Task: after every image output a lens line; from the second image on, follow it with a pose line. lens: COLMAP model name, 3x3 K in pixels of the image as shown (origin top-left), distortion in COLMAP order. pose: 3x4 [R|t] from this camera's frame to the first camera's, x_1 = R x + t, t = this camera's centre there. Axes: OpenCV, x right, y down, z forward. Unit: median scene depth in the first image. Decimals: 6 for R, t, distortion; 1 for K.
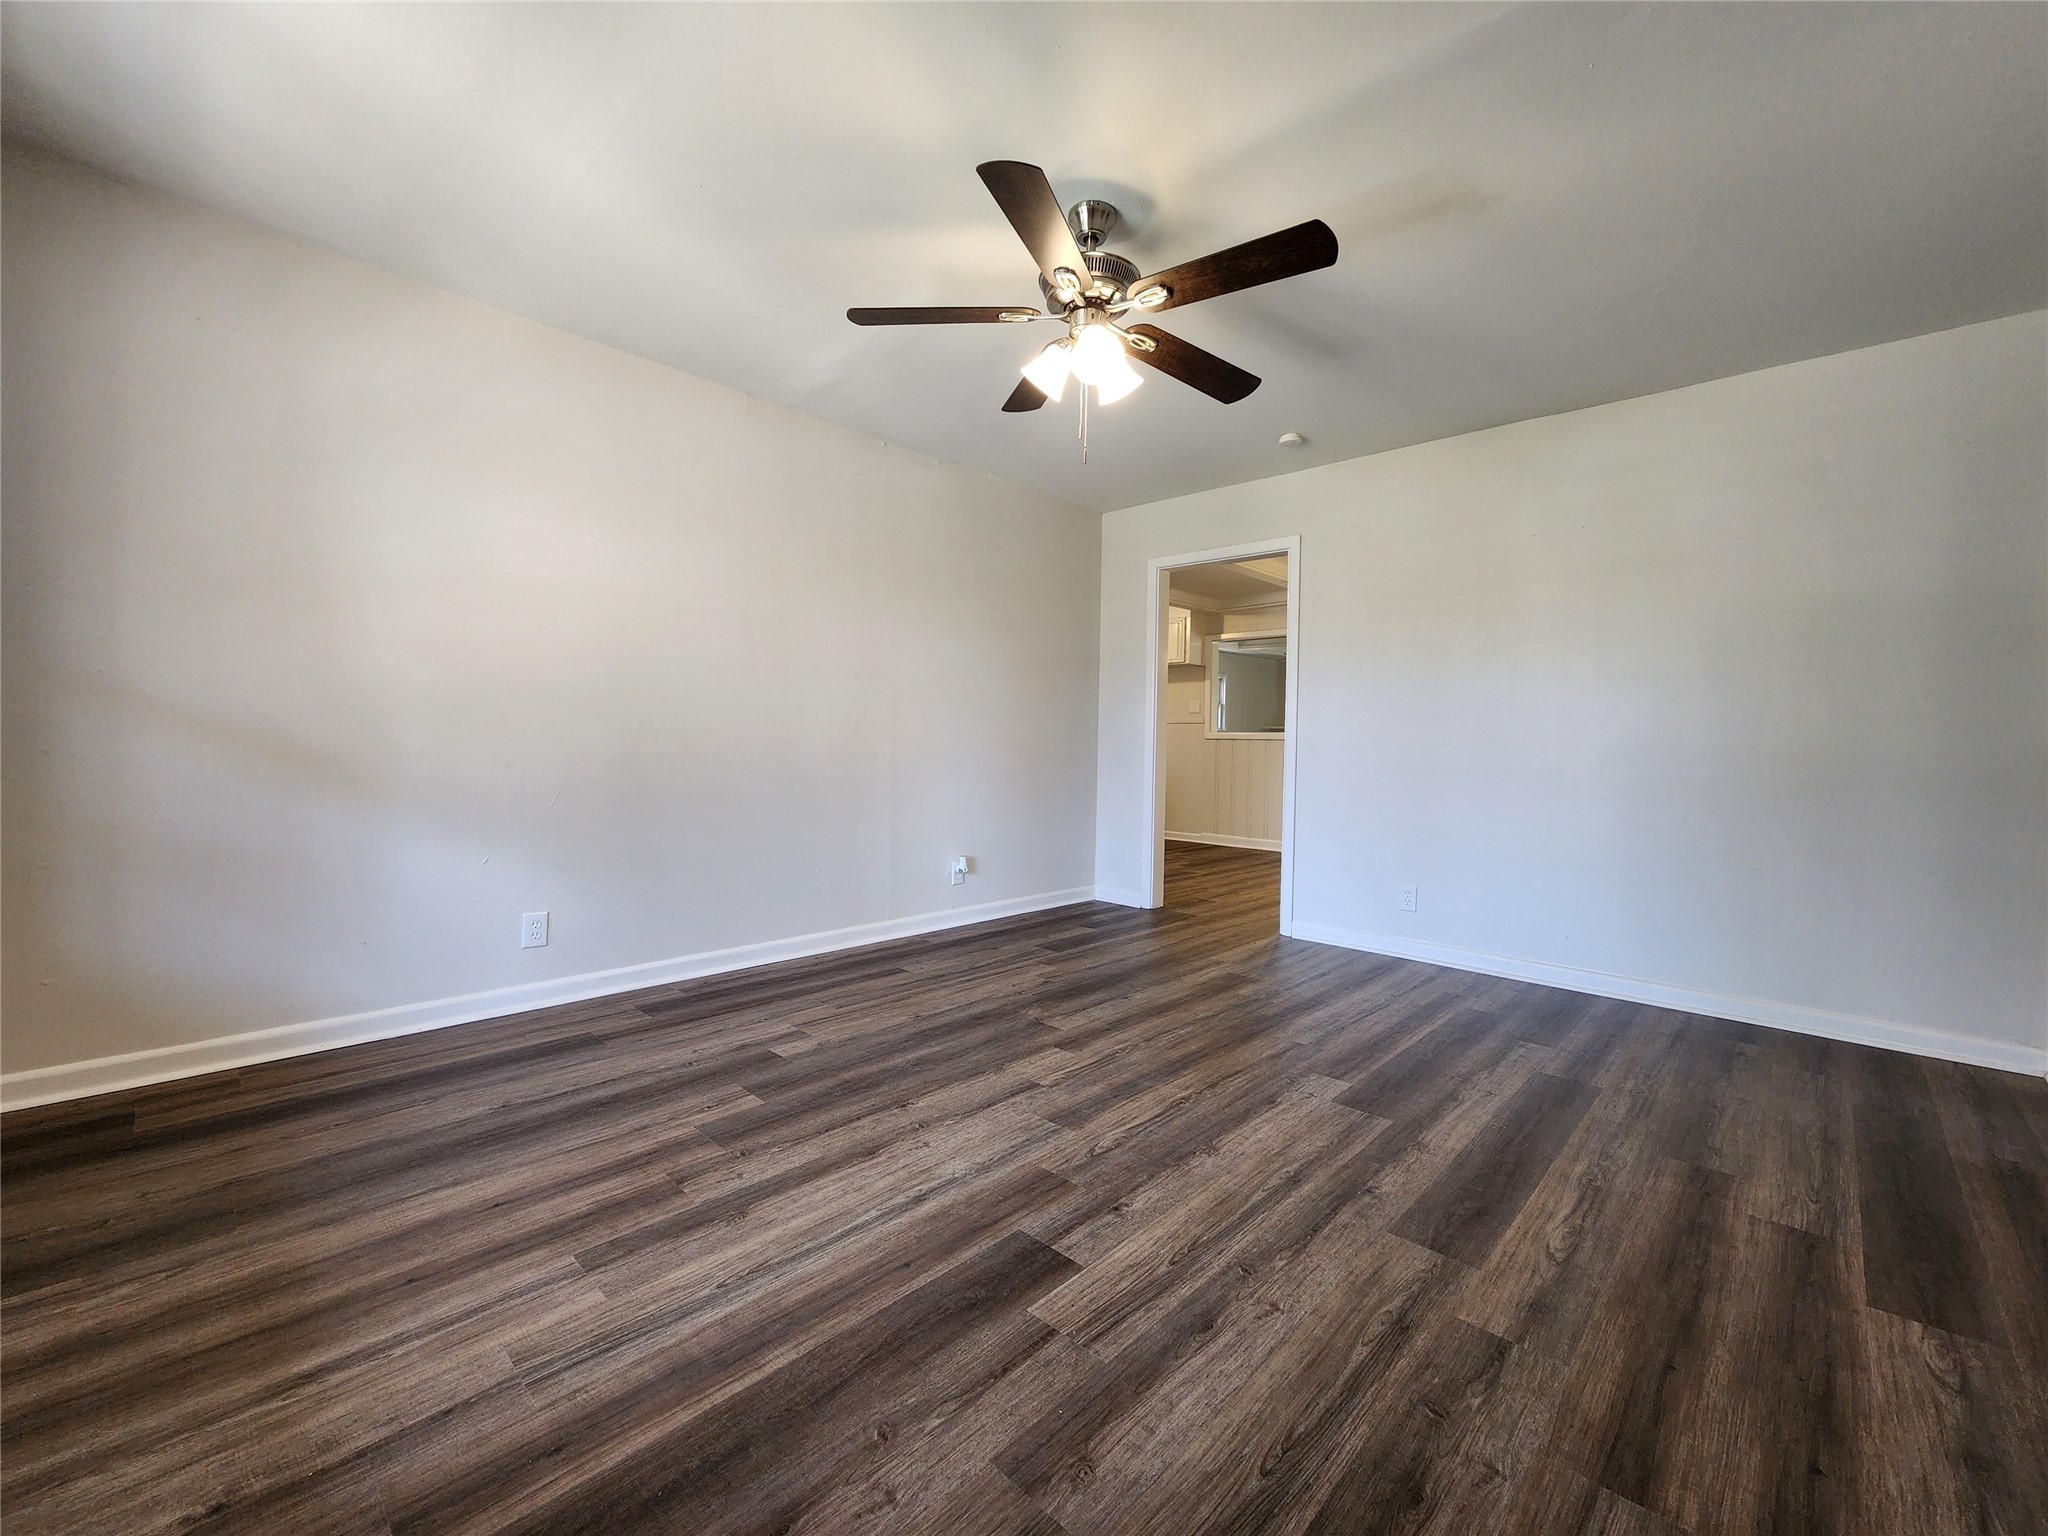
lens RADIAL K [[837.2, 0, 1022.1], [0, 837.2, 755.1], [0, 0, 1]] dist [0.002471, -0.001184]
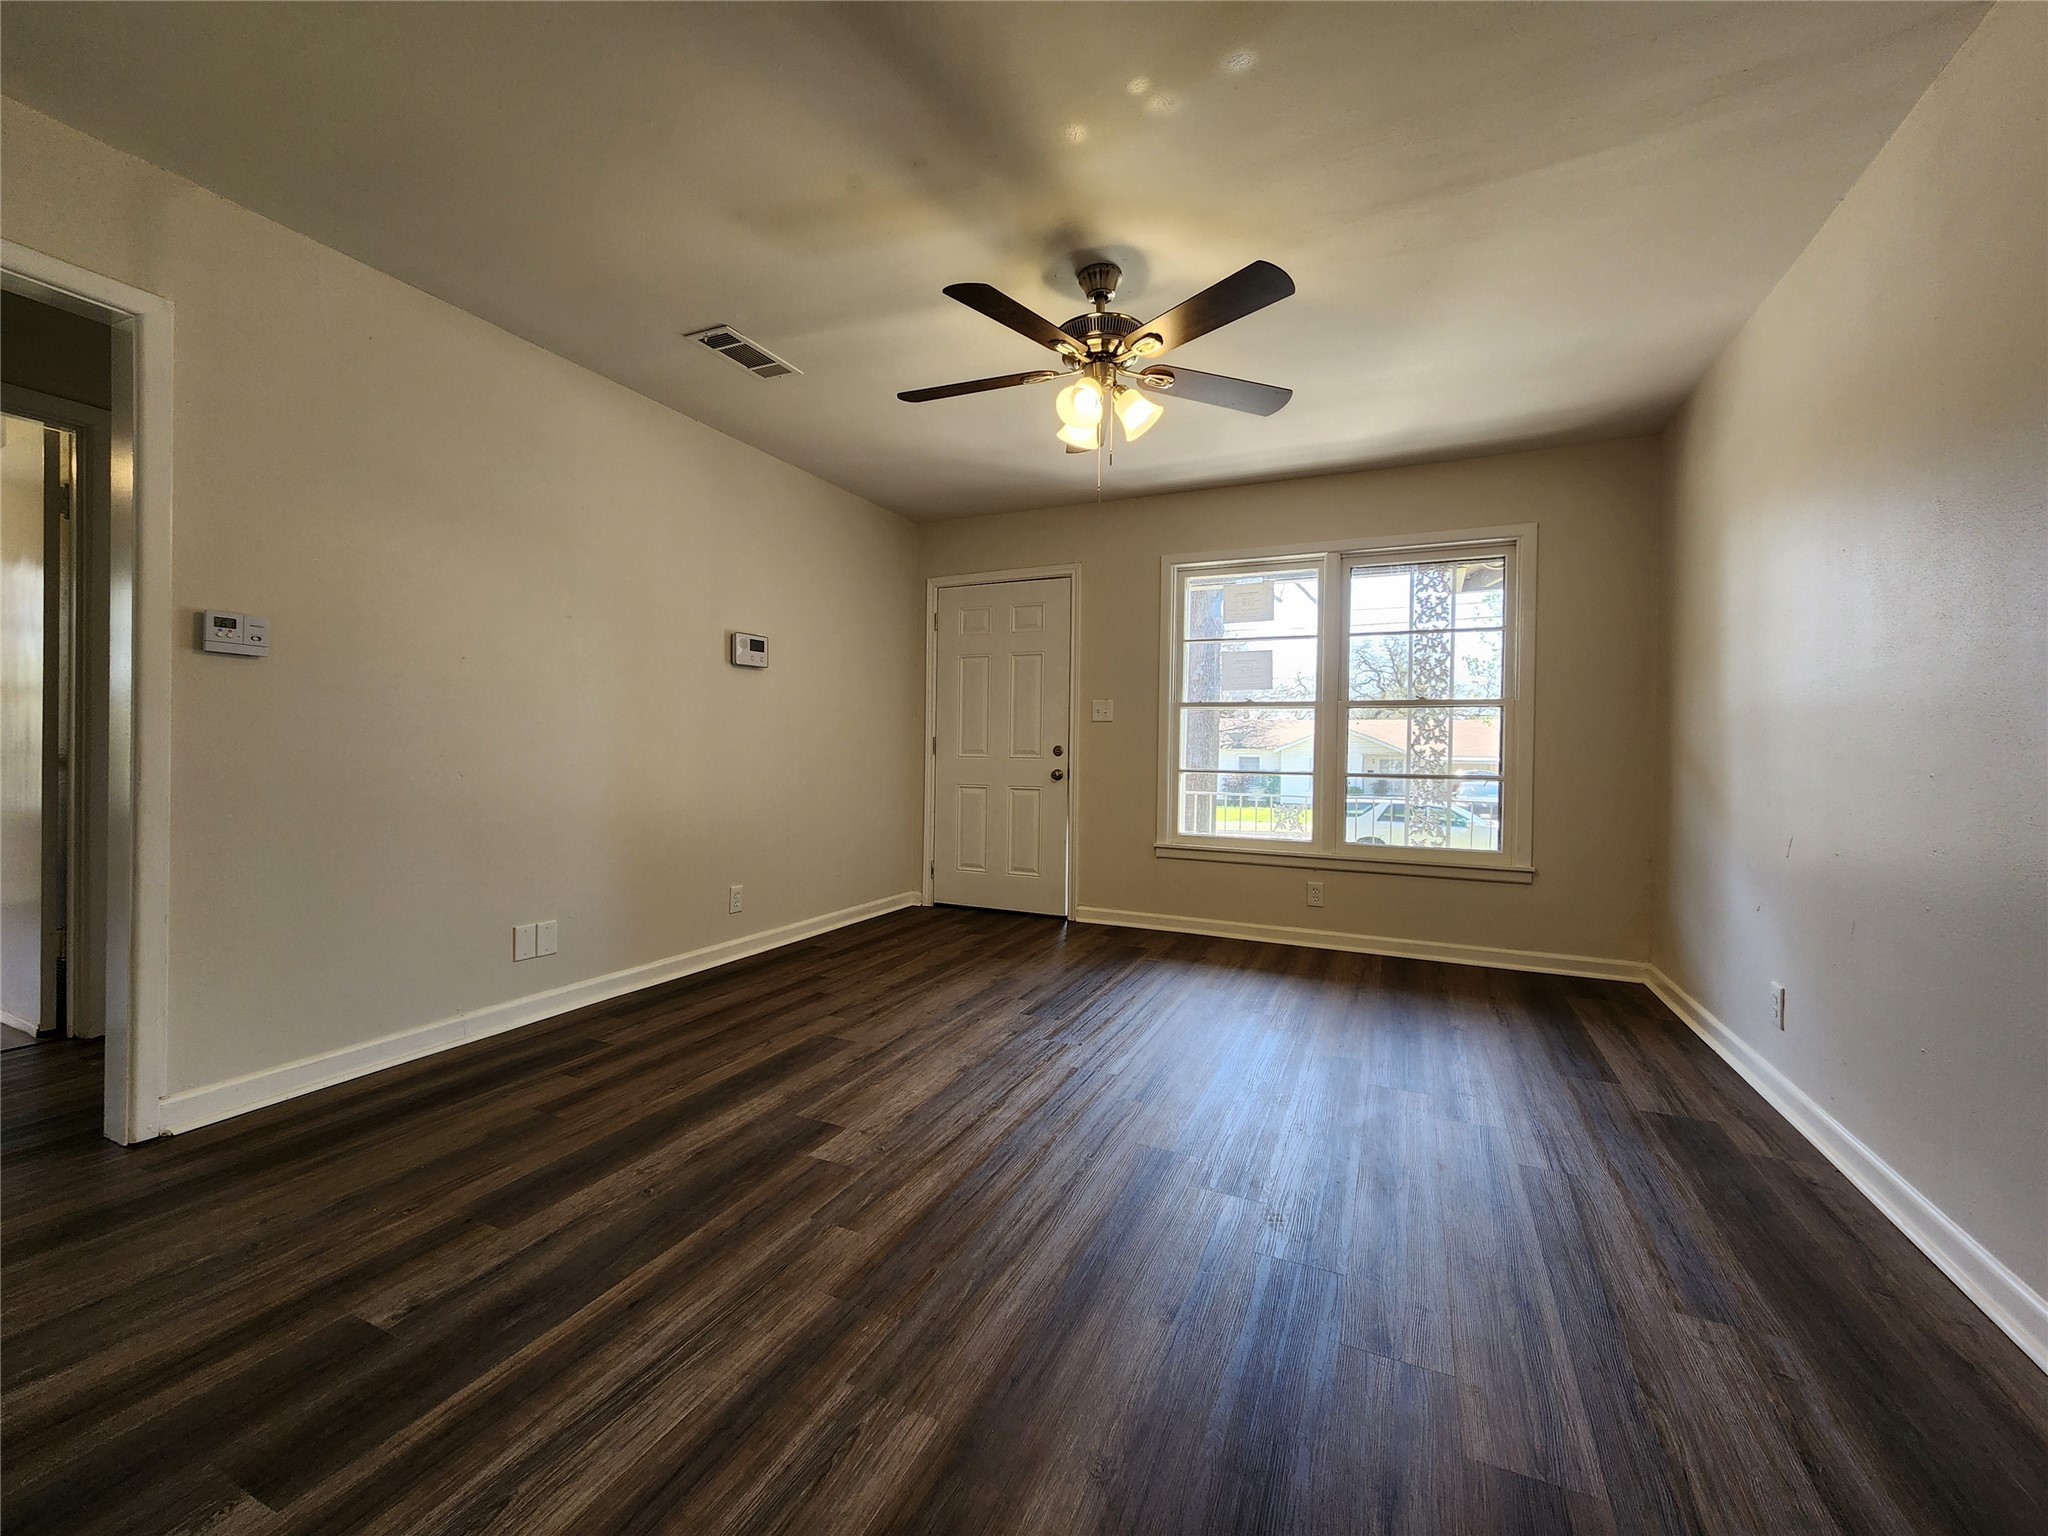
lens RADIAL K [[837.2, 0, 1022.1], [0, 837.2, 755.1], [0, 0, 1]] dist [0.002471, -0.001184]
pose [[-0.944304, -0.027876, -0.327890, 0.680629], [-0.035275, 0.999239, 0.016637, -0.041222], [0.327177, 0.027276, -0.944569, 2.633074]]
